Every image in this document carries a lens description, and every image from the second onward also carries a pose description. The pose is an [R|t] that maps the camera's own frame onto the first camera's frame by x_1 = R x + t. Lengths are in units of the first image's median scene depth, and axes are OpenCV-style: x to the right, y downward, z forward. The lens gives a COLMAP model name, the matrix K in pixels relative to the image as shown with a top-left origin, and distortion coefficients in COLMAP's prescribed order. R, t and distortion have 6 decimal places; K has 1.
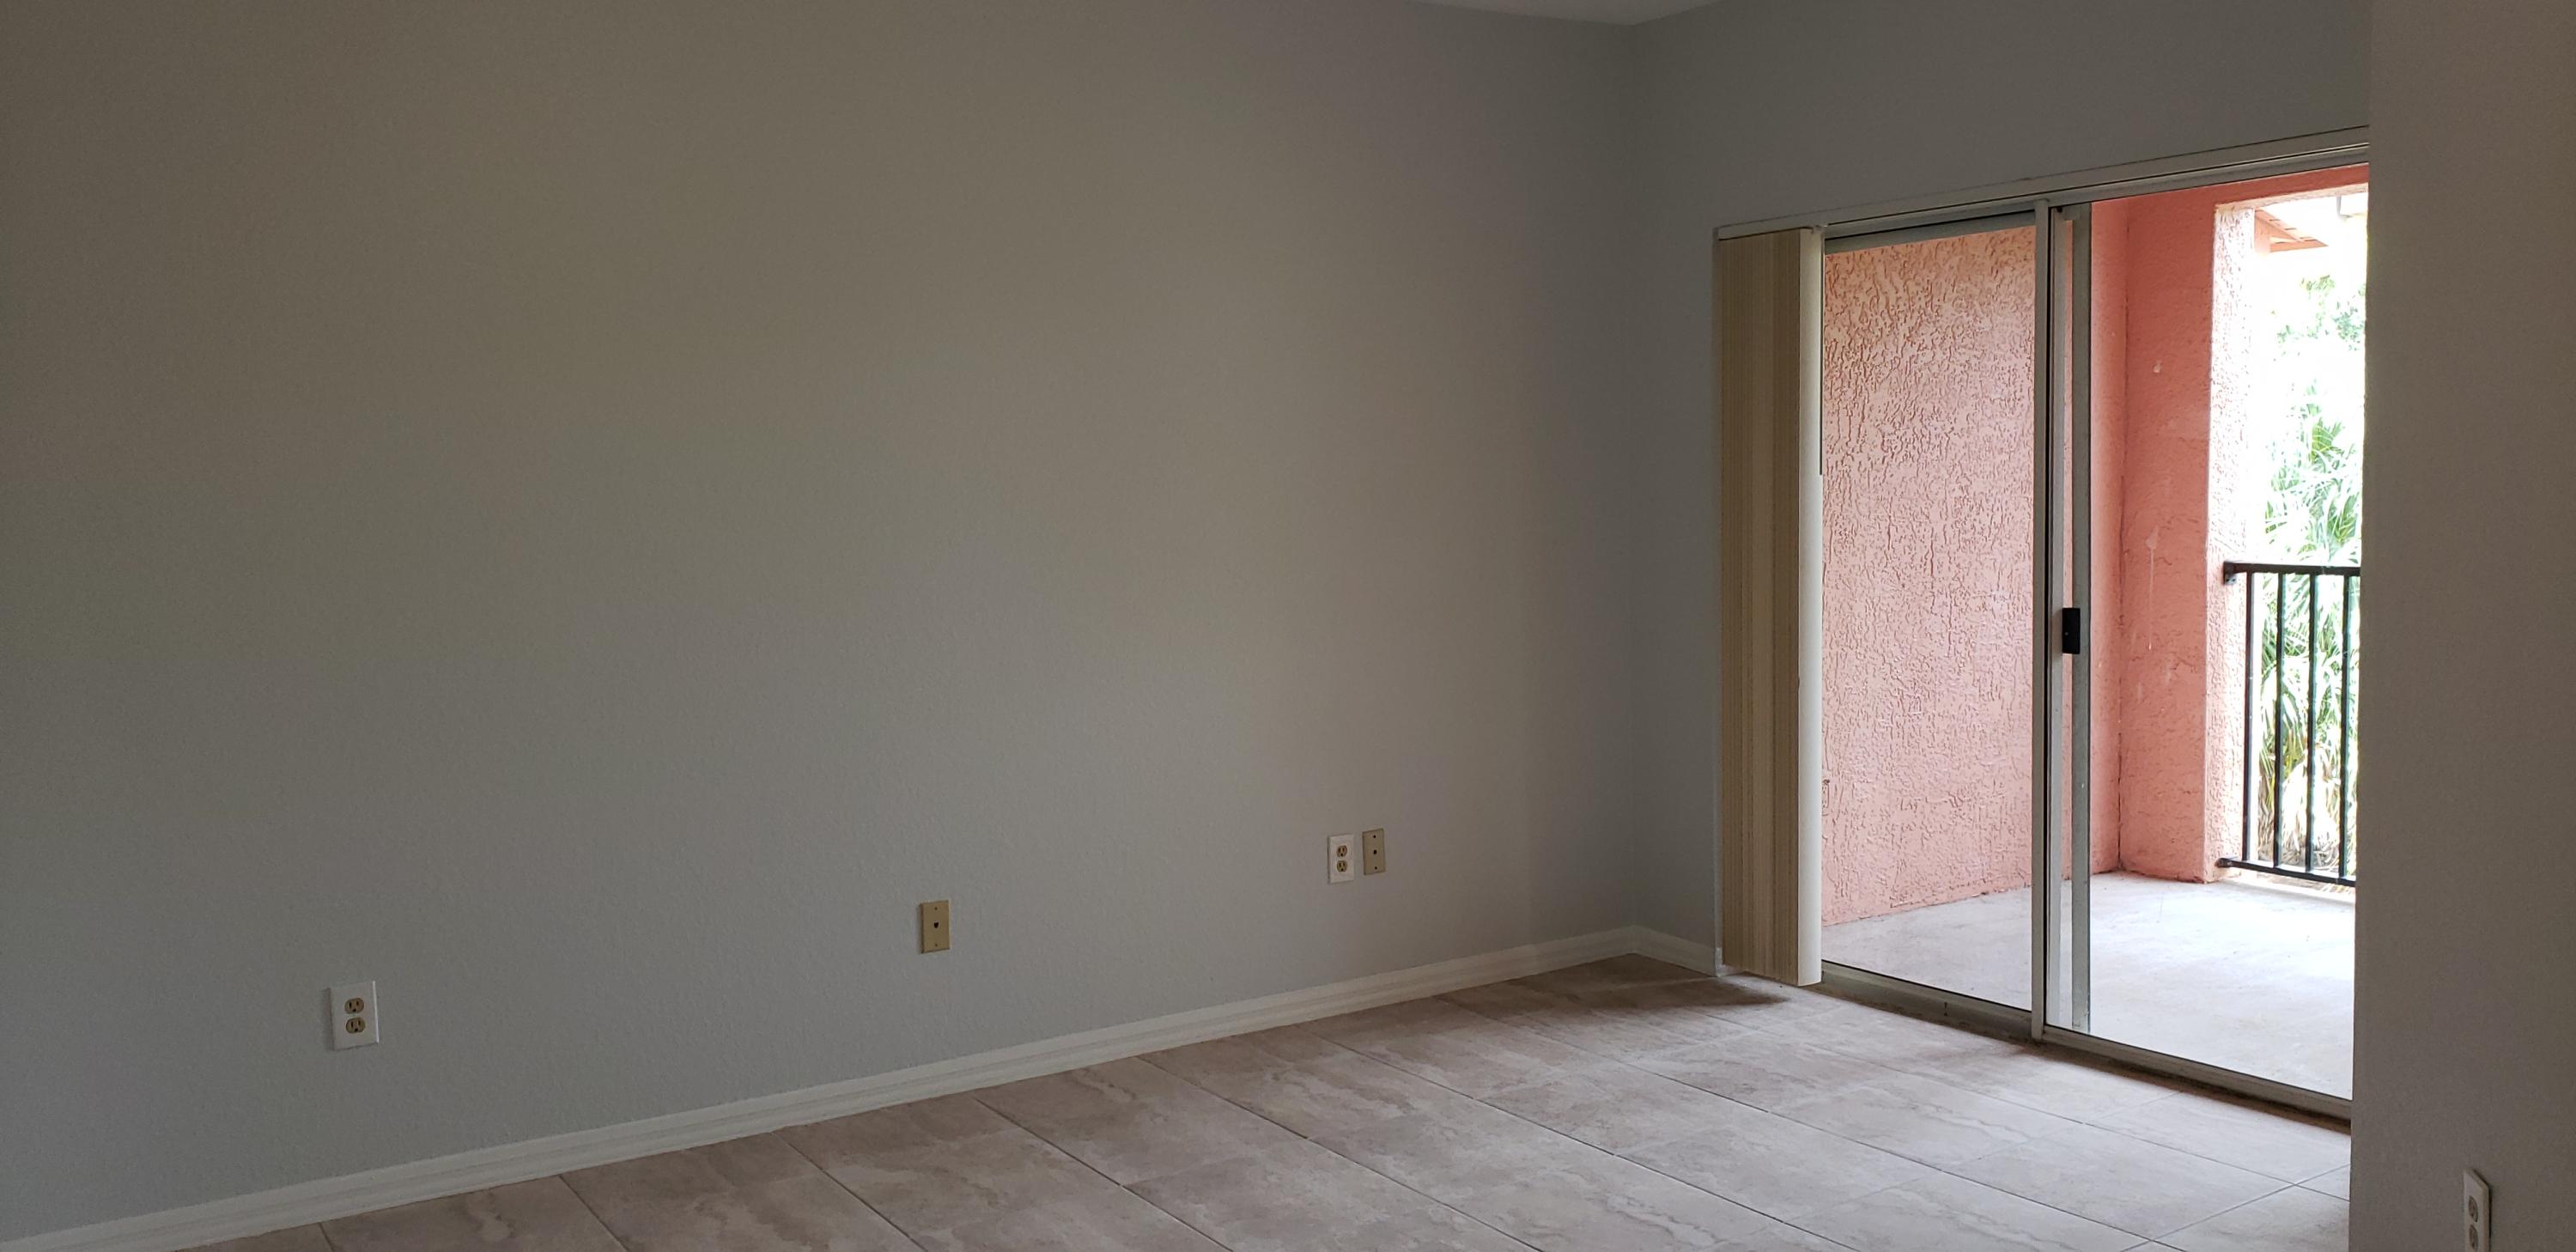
lens RADIAL K [[1993.5, 0, 1298.3], [0, 1993.5, 616.2], [0, 0, 1]] dist [0.021610, -0.004696]
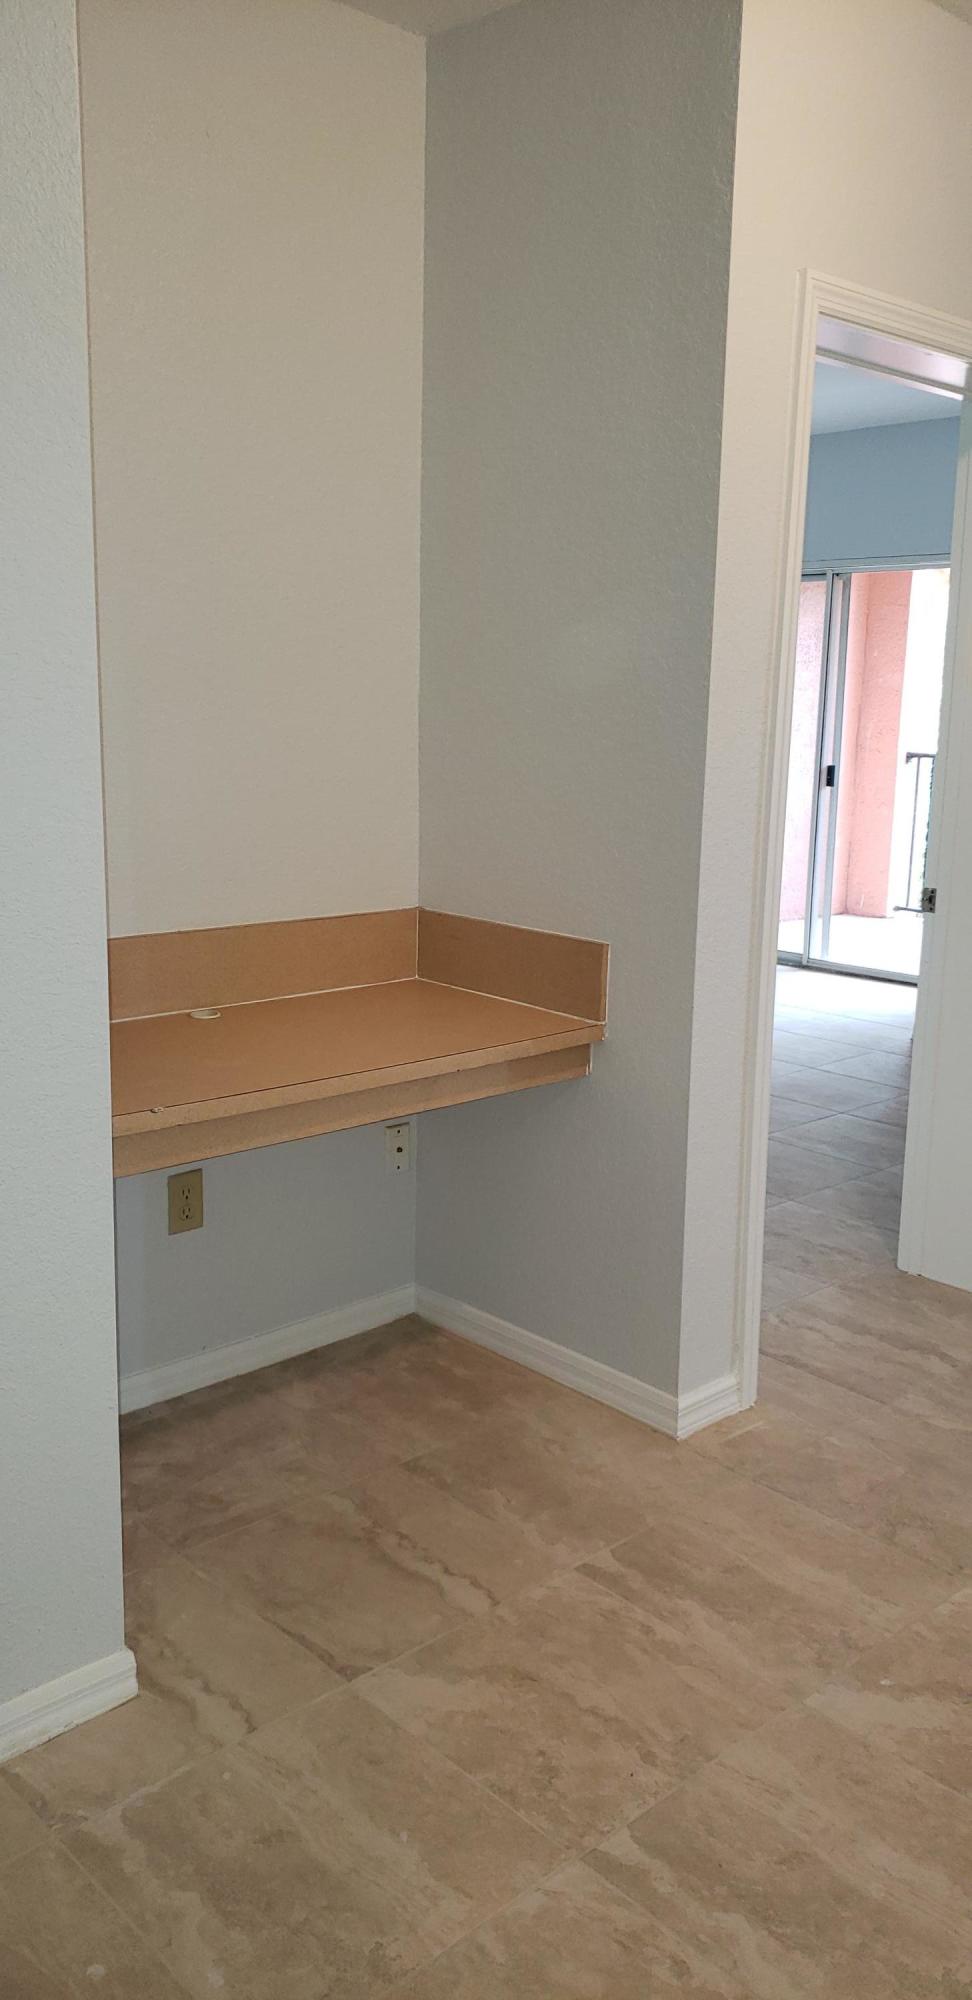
lens RADIAL K [[1547.7, 0, 481.3], [0, 1547.7, 1008.7], [0, 0, 1]] dist [0.021610, -0.004696]
pose [[0.988015, 0.007264, 0.154185, -0.180305], [-0.027838, 0.990898, 0.131701, 0.034703], [-0.151825, -0.134415, 0.979225, -0.457051]]
